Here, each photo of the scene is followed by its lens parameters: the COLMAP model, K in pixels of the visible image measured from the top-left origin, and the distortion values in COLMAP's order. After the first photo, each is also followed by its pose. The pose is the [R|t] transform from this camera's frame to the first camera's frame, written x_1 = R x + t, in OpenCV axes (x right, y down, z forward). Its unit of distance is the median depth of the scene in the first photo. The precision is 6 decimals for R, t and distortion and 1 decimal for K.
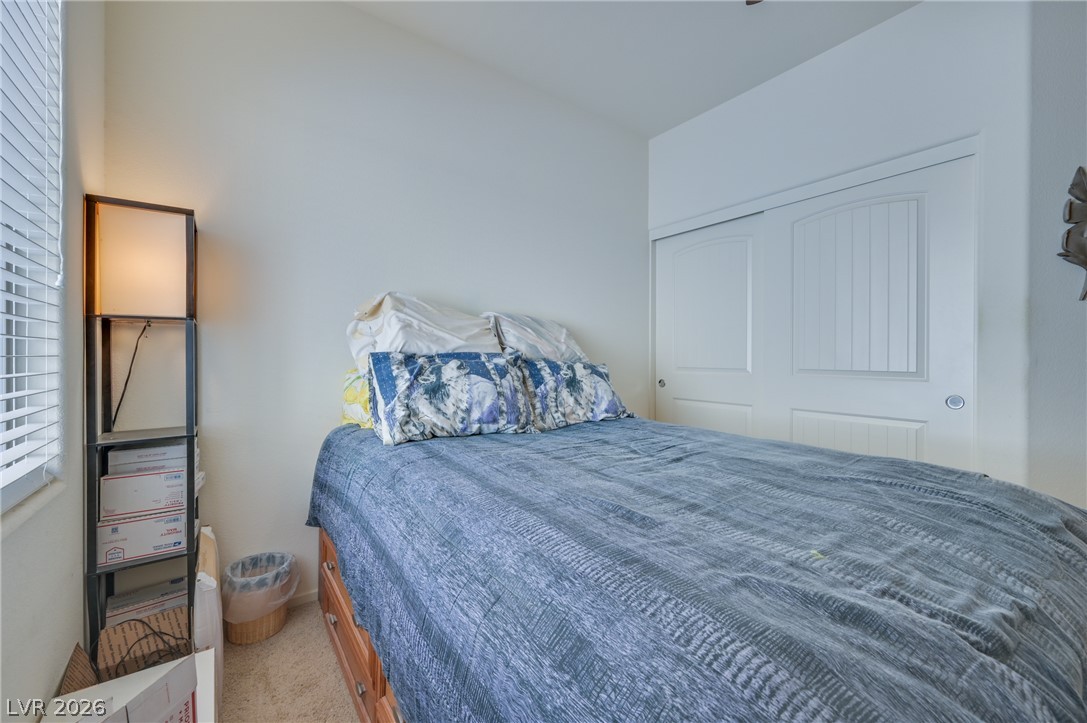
lens RADIAL K [[442.6, 0, 556.7], [0, 442.6, 361.8], [0, 0, 1]] dist [-0.000003, 0.000275]
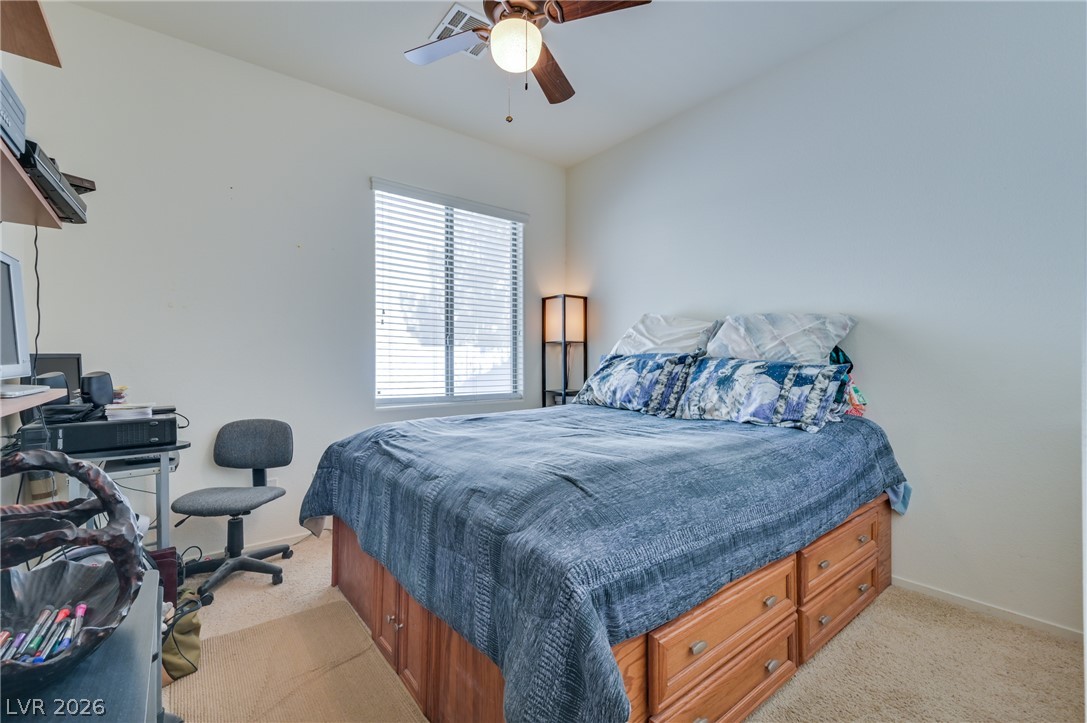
lens RADIAL K [[442.6, 0, 556.7], [0, 442.6, 361.8], [0, 0, 1]] dist [-0.000003, 0.000275]
pose [[0.095459, 0.005782, -0.995417, 1.241408], [-0.010193, 0.999936, 0.004831, 0.000965], [0.995381, 0.009685, 0.095512, 0.620648]]
